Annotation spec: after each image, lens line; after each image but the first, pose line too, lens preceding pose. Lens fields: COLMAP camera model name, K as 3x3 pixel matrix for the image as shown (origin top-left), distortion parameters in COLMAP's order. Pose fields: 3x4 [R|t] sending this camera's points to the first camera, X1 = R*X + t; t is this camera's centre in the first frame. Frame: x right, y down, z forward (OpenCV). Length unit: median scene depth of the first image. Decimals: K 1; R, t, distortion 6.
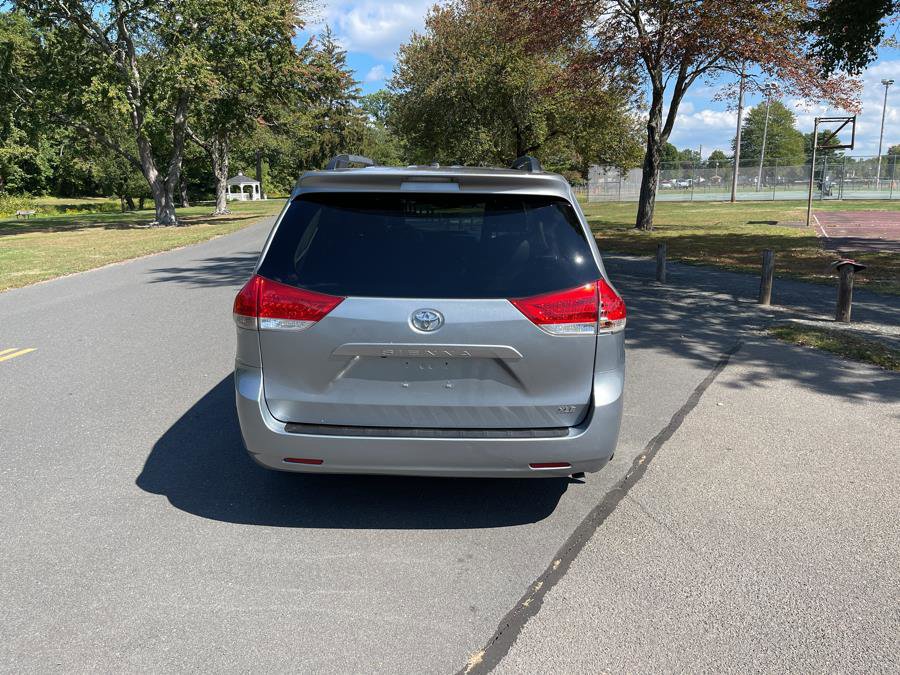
lens RADIAL K [[666.1, 0, 449.0], [0, 666.1, 333.5], [0, 0, 1]] dist [0.076809, -0.107636]
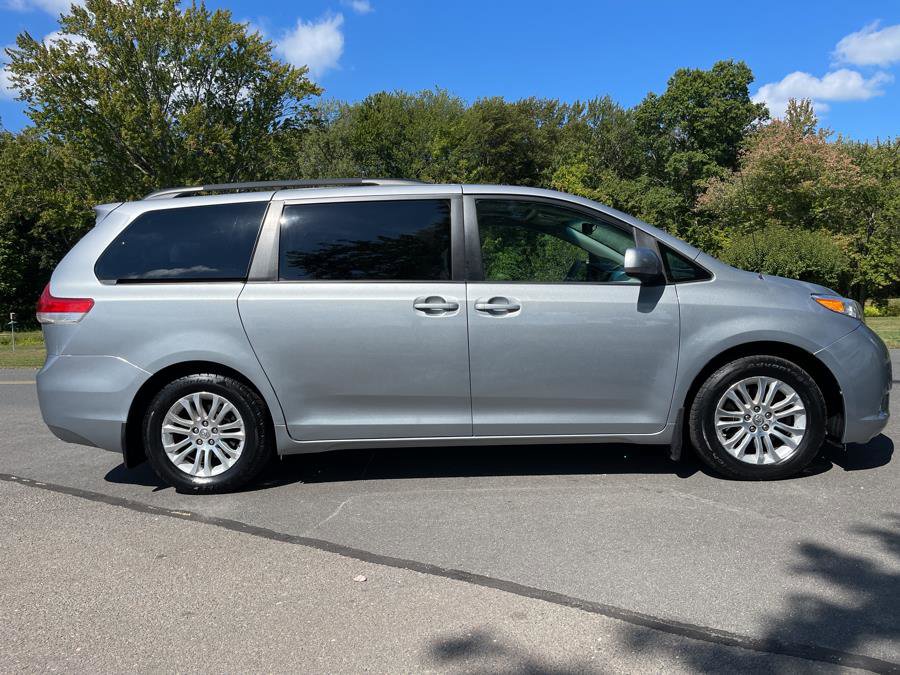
lens RADIAL K [[667.7, 0, 452.2], [0, 667.7, 336.4], [0, 0, 1]] dist [0.064494, -0.084884]
pose [[-0.006234, 0.065726, -0.997818, 0.134226], [-0.179392, 0.981576, 0.065777, -0.017708], [0.983758, 0.179411, 0.005672, 0.155205]]
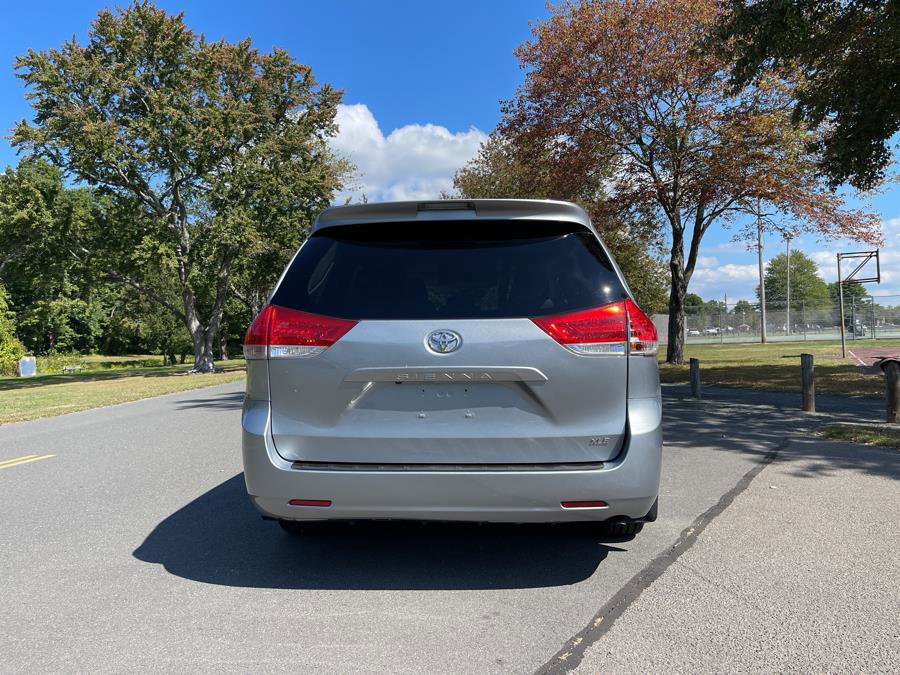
lens RADIAL K [[666.7, 0, 450.0], [0, 666.7, 337.5], [0, 0, 1]] dist [0.074005, -0.103563]
pose [[0.998876, -0.019483, -0.043210, 0.001381], [0.009761, 0.976628, -0.214714, 0.015044], [0.046383, 0.214050, 0.975721, 0.006674]]
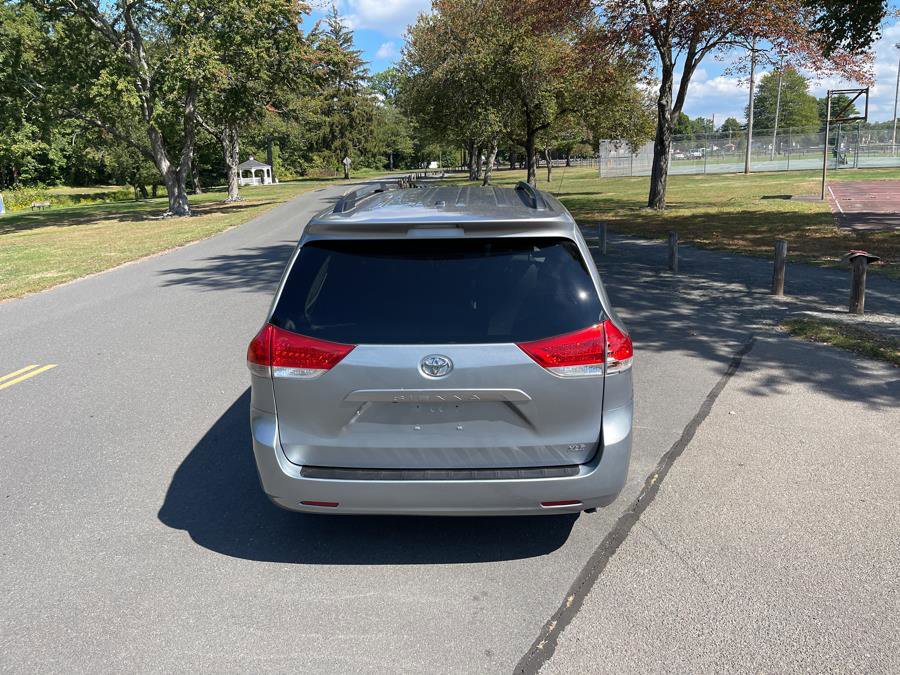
lens RADIAL K [[665.7, 0, 453.6], [0, 665.7, 322.2], [0, 0, 1]] dist [0.074688, -0.102525]
pose [[0.999529, -0.026415, -0.015647, 0.000932], [0.026663, 0.999518, 0.015888, -0.008675], [0.015219, -0.016298, 0.999751, -0.001361]]
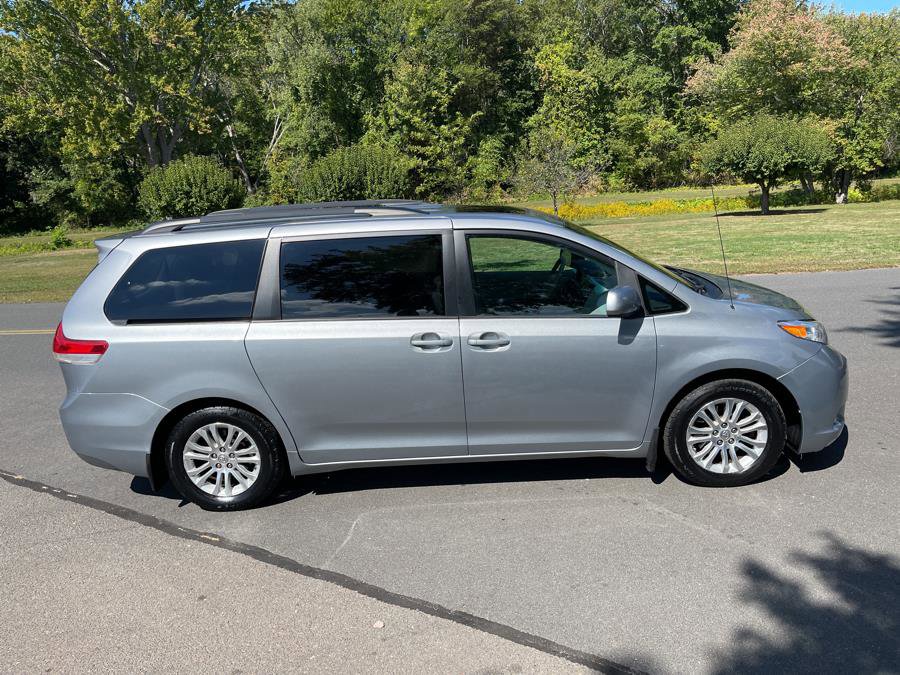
lens RADIAL K [[667.6, 0, 451.4], [0, 667.6, 331.9], [0, 0, 1]] dist [0.066914, -0.099444]
pose [[0.019396, 0.221921, -0.974872, 0.138670], [-0.154672, 0.963983, 0.216365, -0.041864], [0.987775, 0.146589, 0.053022, 0.149459]]
